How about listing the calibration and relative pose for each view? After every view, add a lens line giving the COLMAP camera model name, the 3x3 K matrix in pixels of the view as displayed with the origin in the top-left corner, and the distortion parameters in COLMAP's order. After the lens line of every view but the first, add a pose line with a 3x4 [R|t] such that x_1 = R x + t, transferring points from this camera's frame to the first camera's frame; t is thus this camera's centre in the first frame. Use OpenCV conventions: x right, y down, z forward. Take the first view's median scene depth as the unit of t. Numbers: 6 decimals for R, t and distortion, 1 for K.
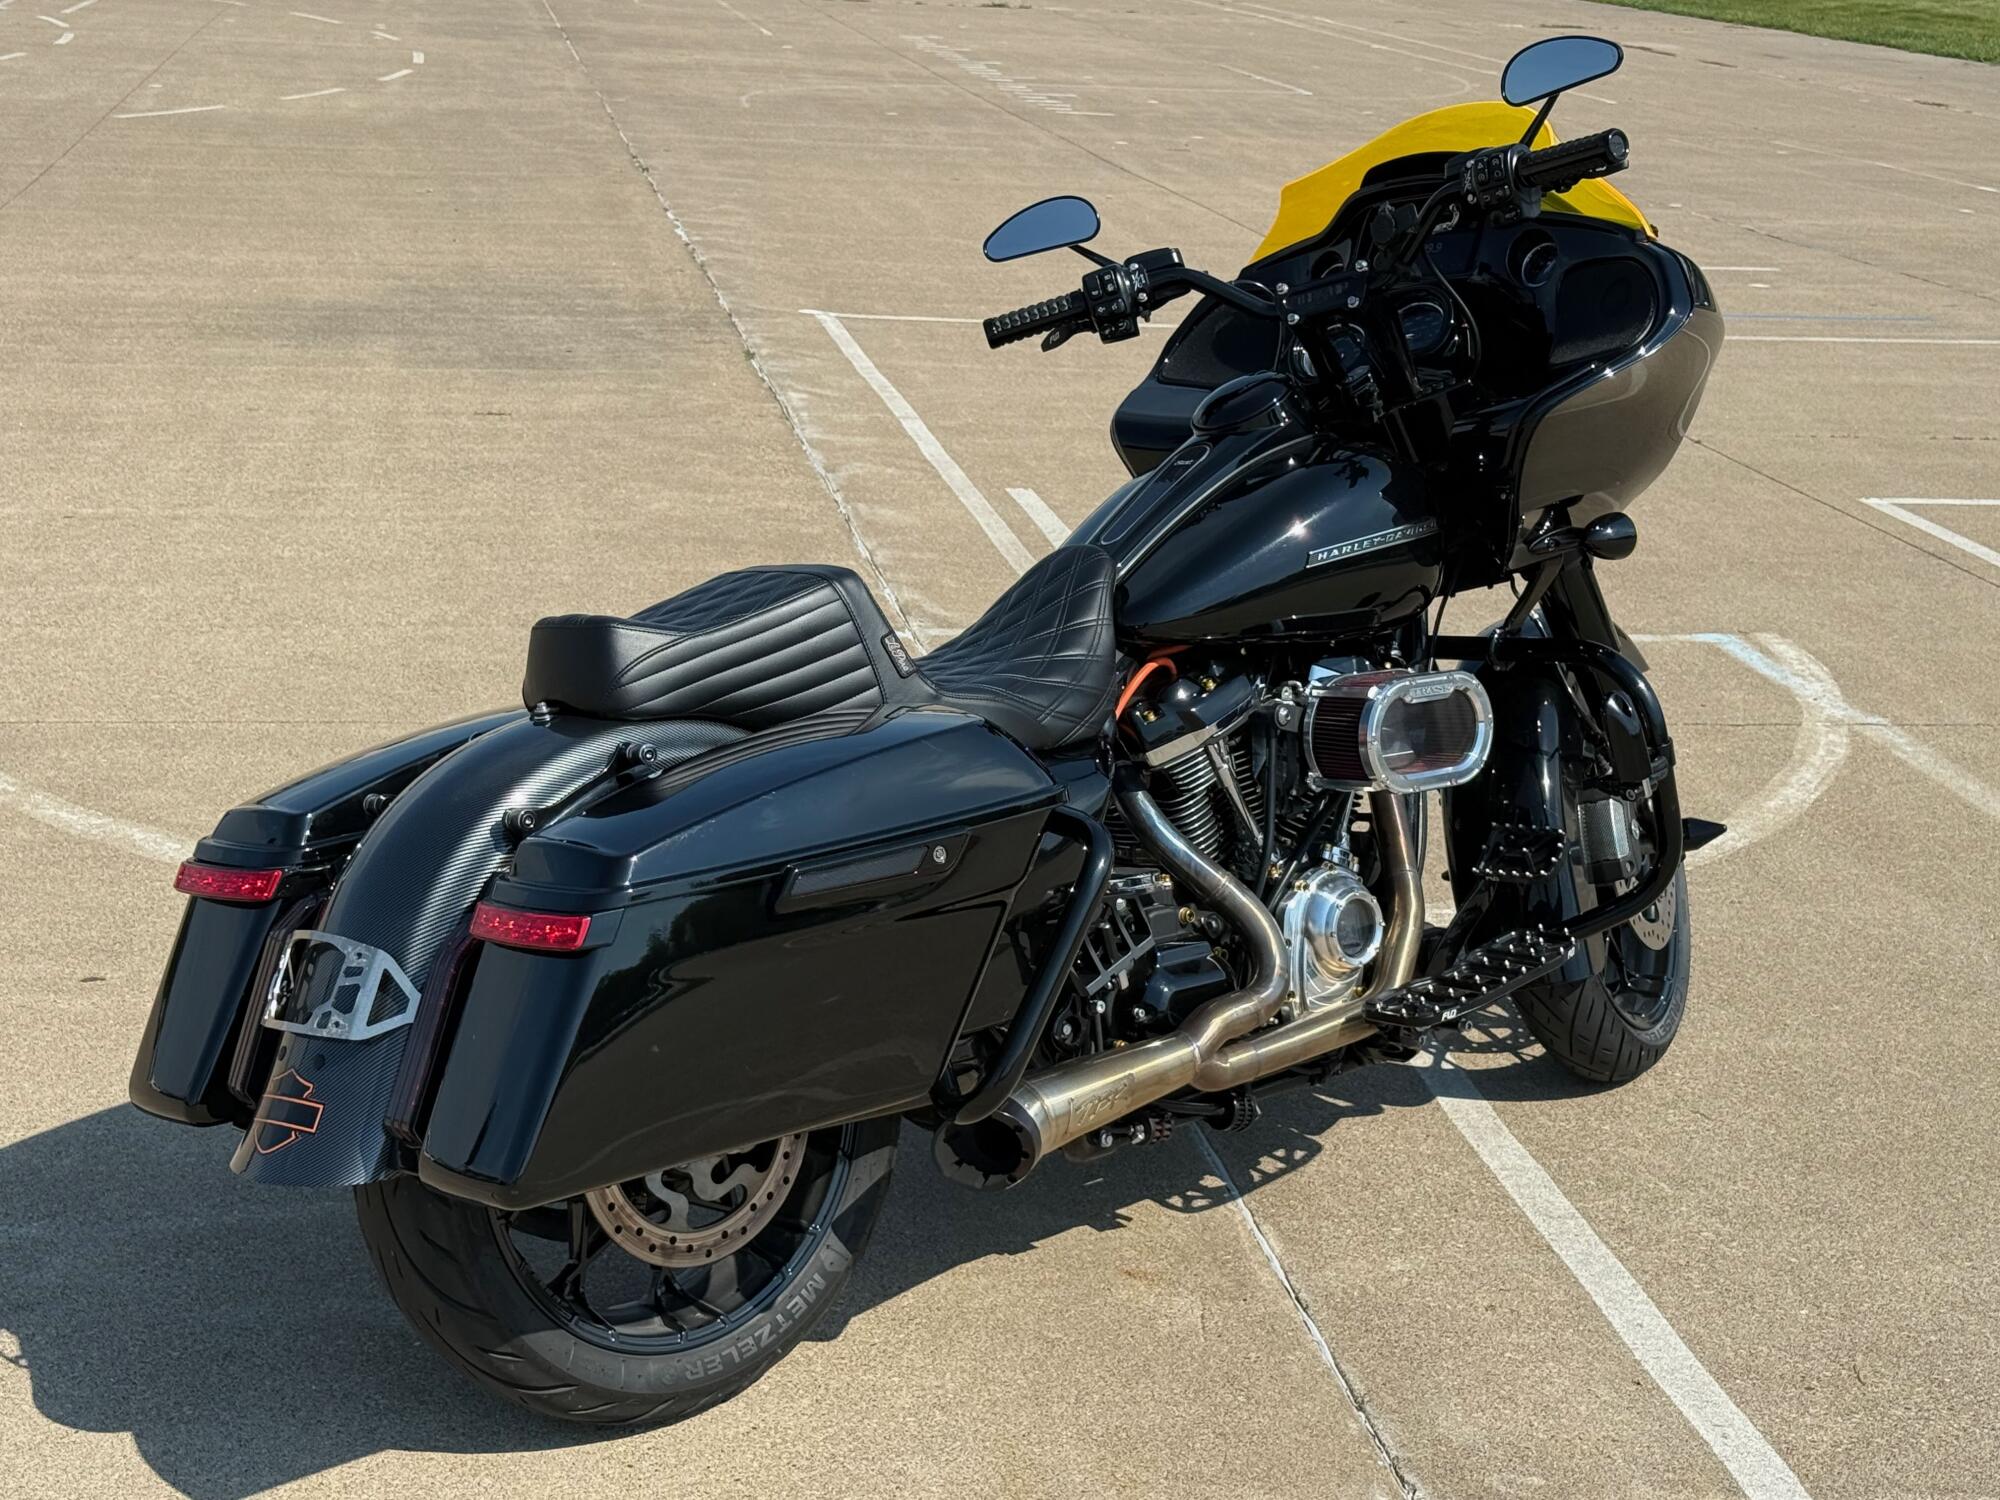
lens RADIAL K [[2966.0, 0, 997.5], [0, 2966.0, 749.5], [0, 0, 1]] dist [0.180316, 0.000000]
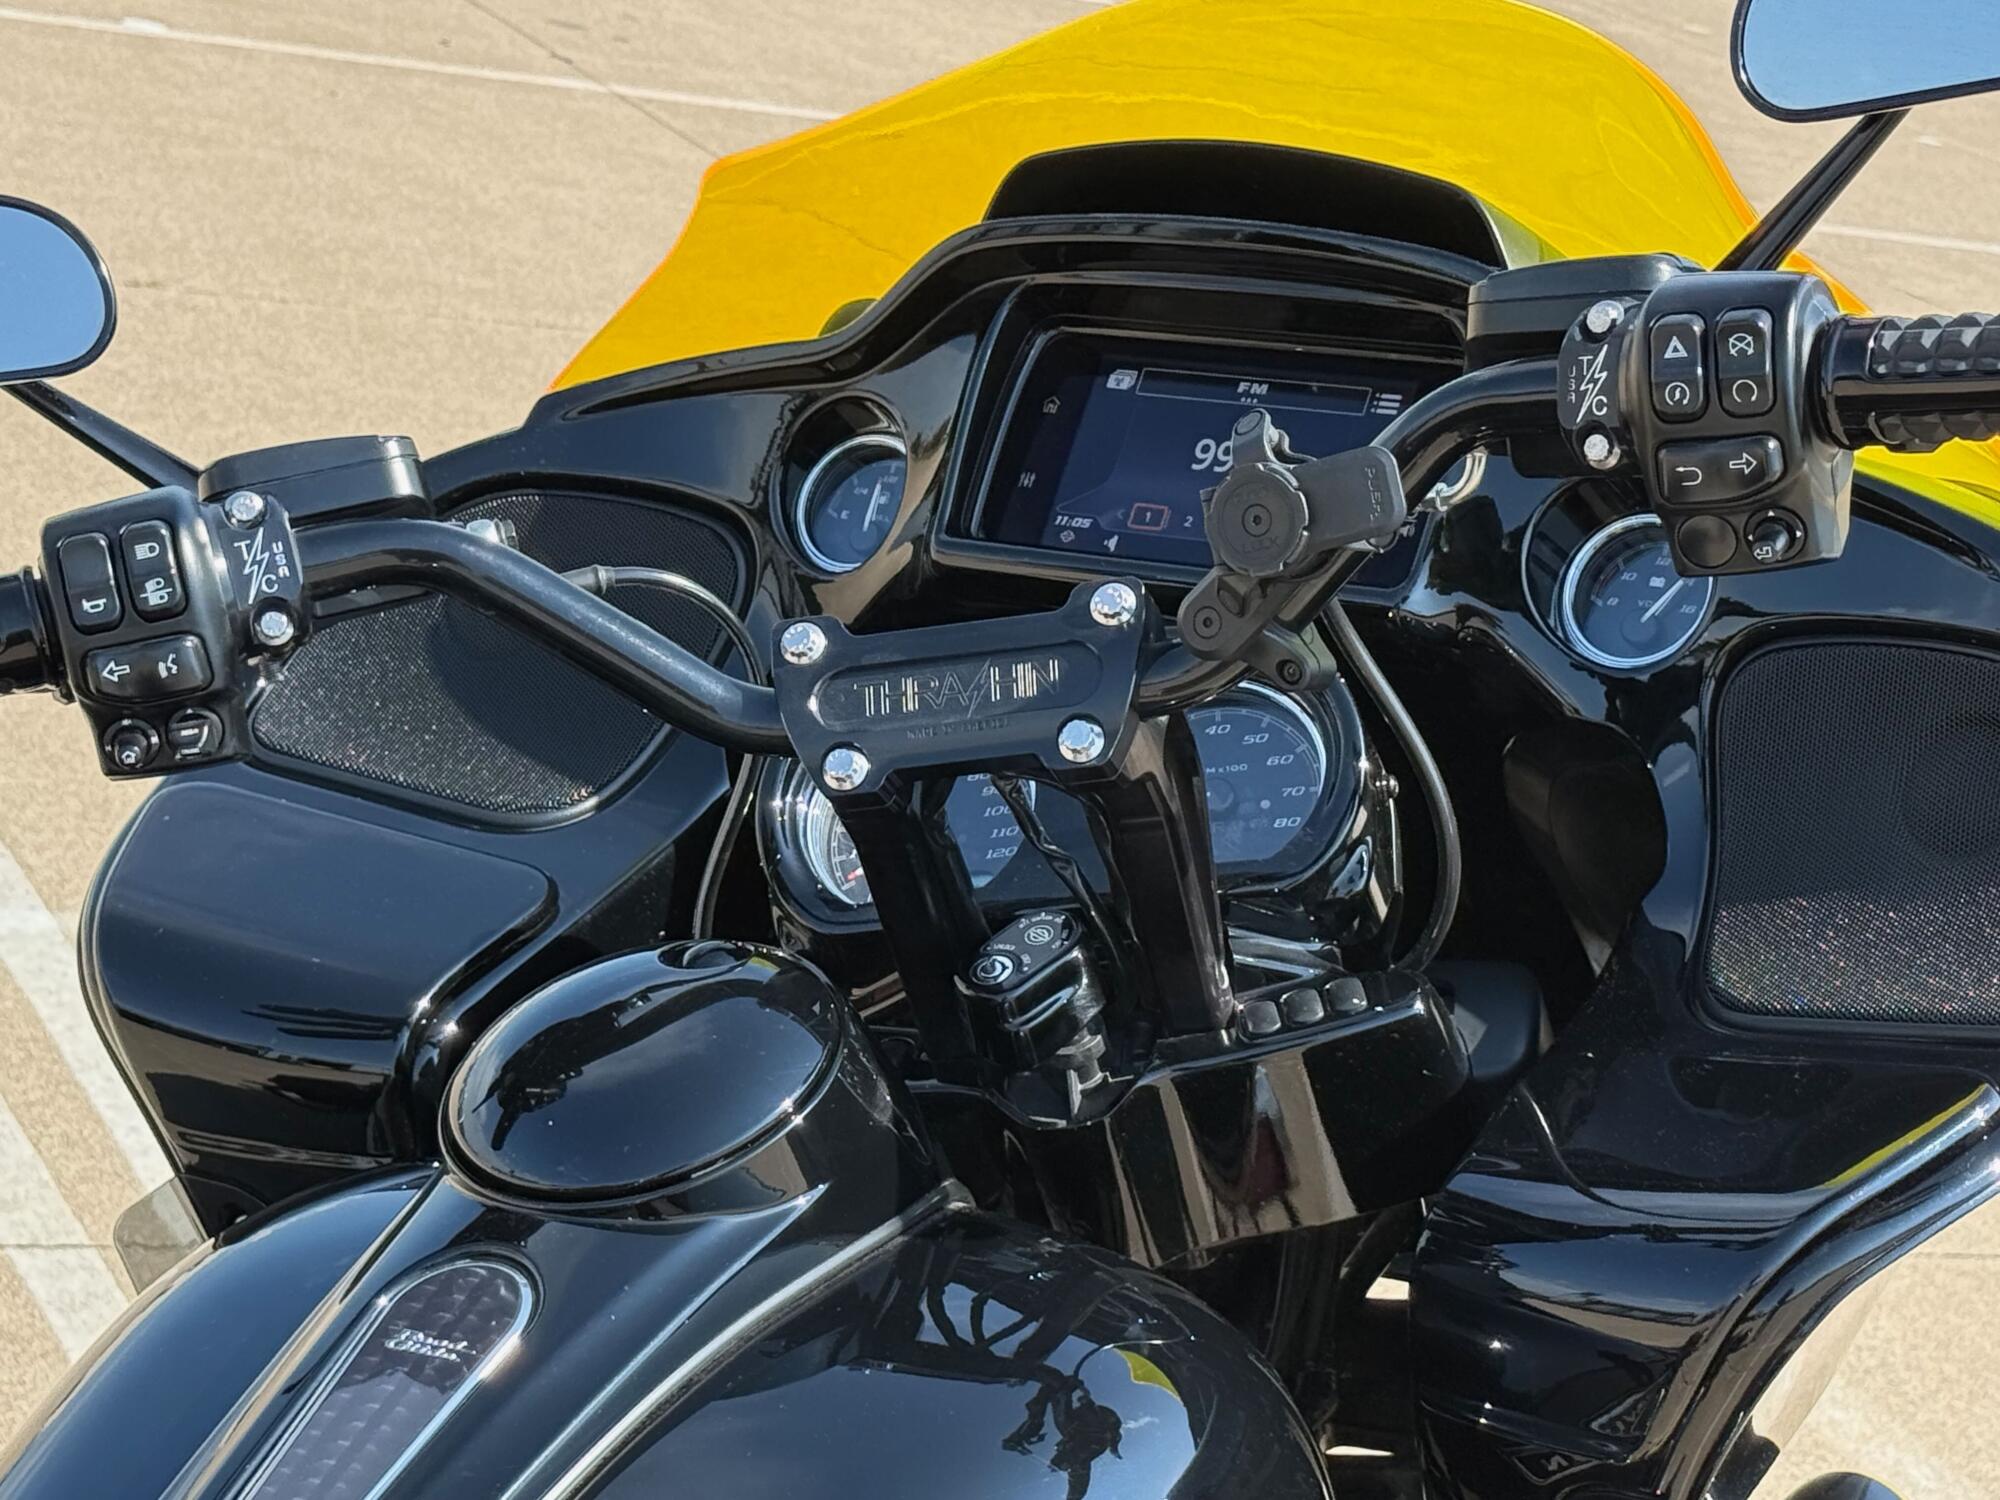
lens RADIAL K [[4536.0, 0, 1000.2], [0, 4536.0, 750.0], [0, 0, 1]] dist [0.033908, 0.000000]
pose [[0.960887, 0.064025, 0.269440, 0.003496], [-0.072473, 0.997138, 0.021516, -0.158574], [-0.267291, -0.040201, 0.962777, 0.617842]]
